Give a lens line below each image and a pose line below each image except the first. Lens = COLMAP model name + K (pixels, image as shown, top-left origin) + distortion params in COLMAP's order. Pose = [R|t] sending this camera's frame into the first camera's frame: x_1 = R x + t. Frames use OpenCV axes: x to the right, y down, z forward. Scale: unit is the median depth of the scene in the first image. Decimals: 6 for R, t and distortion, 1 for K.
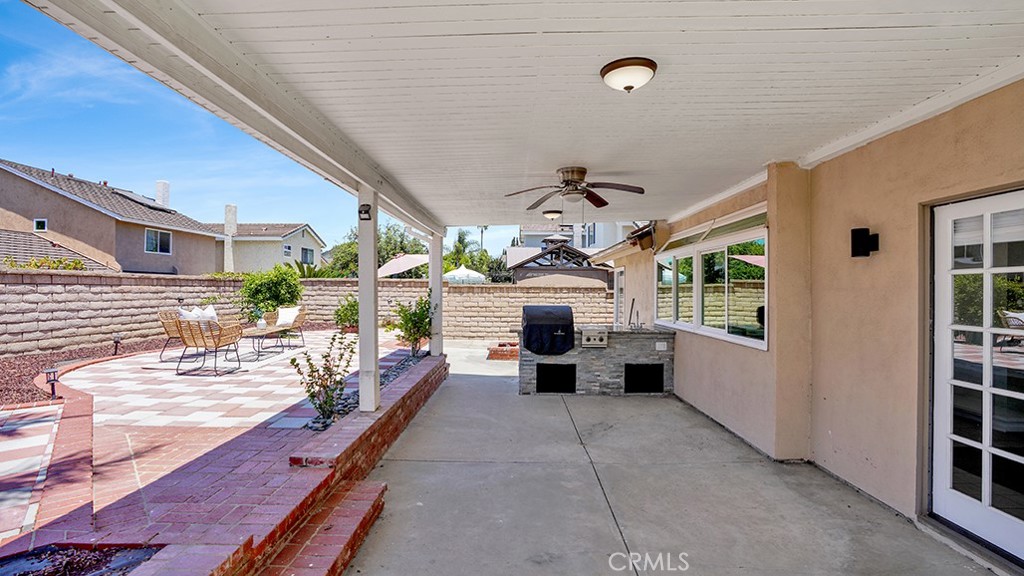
lens RADIAL K [[471.0, 0, 514.3], [0, 471.0, 287.8], [0, 0, 1]] dist [-0.074665, 0.029523]
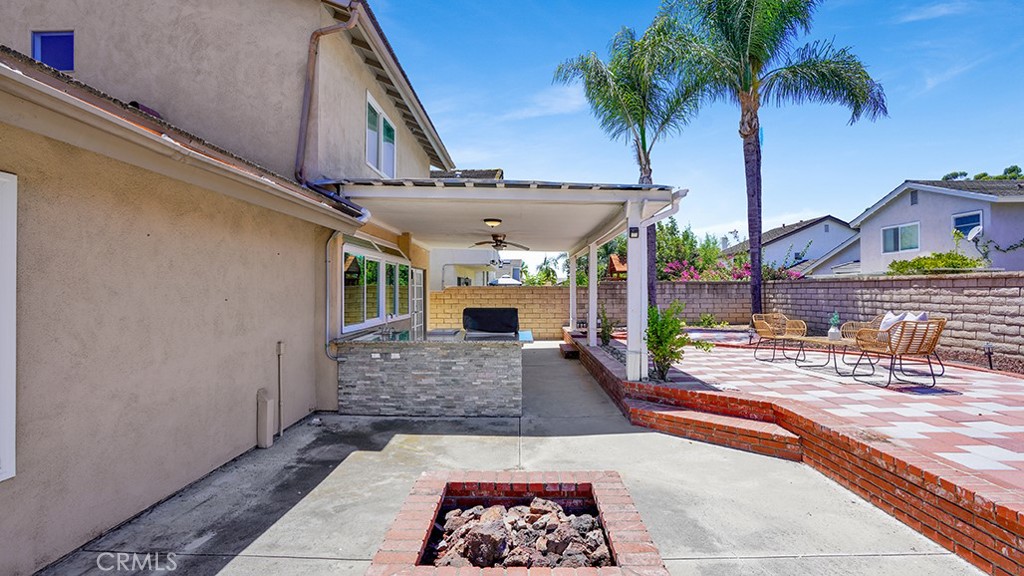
lens RADIAL K [[471.0, 0, 514.3], [0, 471.0, 287.8], [0, 0, 1]] dist [-0.074665, 0.029523]
pose [[-0.999982, -0.005065, 0.003075, 0.022294], [-0.005095, 0.999936, -0.010084, 0.008892], [-0.003023, -0.010099, -0.999944, 1.954175]]
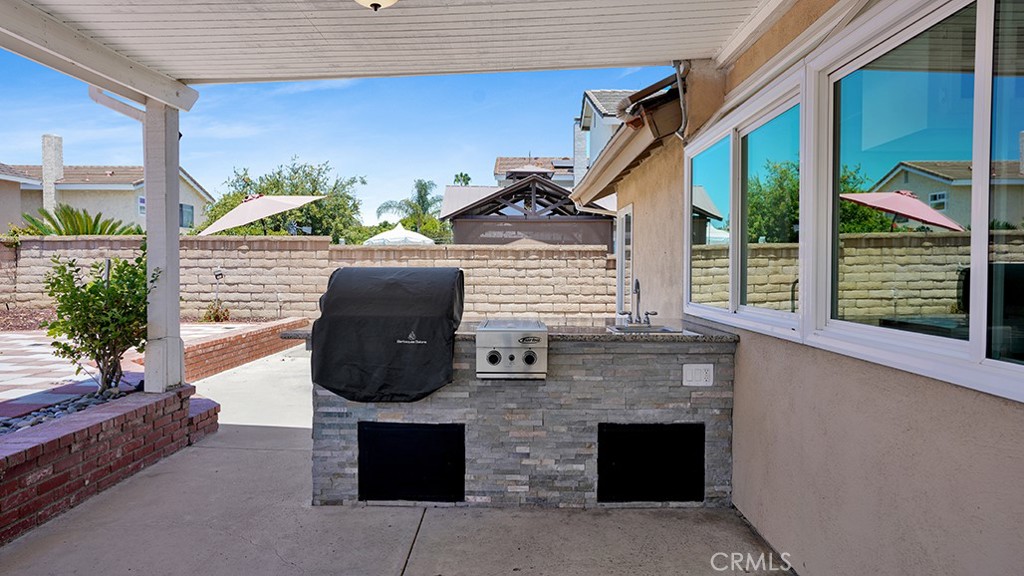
lens RADIAL K [[623.7, 0, 512.0], [0, 623.7, 288.0], [0, 0, 1]] dist [-0.008194, -0.000385]
pose [[0.999987, -0.004083, 0.003147, 0.162803], [0.003967, 0.999343, 0.036012, 0.037391], [-0.003292, -0.035999, 0.999346, 0.500555]]
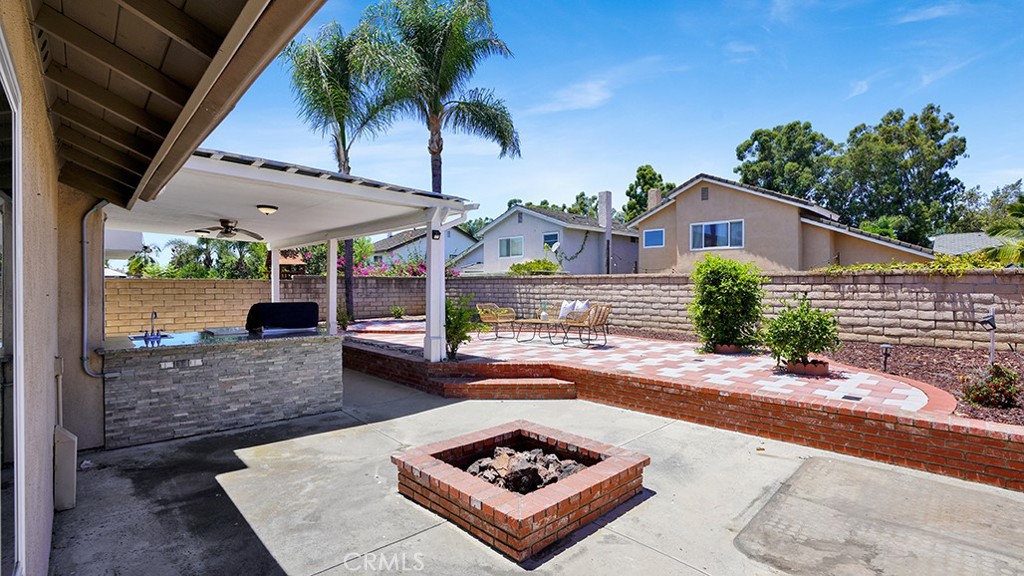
lens RADIAL K [[471.0, 0, 514.3], [0, 471.0, 287.8], [0, 0, 1]] dist [-0.074665, 0.029523]
pose [[-0.708733, -0.005817, -0.705453, 0.371864], [-0.004627, 0.999983, -0.003597, 0.013393], [0.705462, 0.000715, -0.708747, 1.924988]]
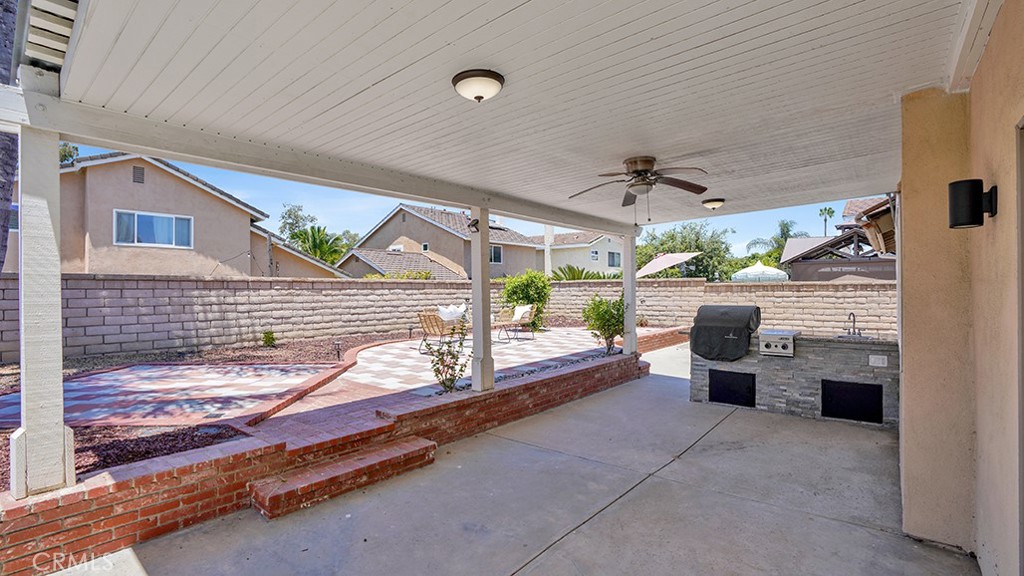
lens RADIAL K [[471.0, 0, 514.3], [0, 471.0, 287.8], [0, 0, 1]] dist [-0.074665, 0.029523]
pose [[0.776277, -0.014698, -0.630221, 0.313156], [0.014068, 0.999883, -0.005990, 0.004359], [0.630235, -0.004216, 0.776393, 0.069346]]
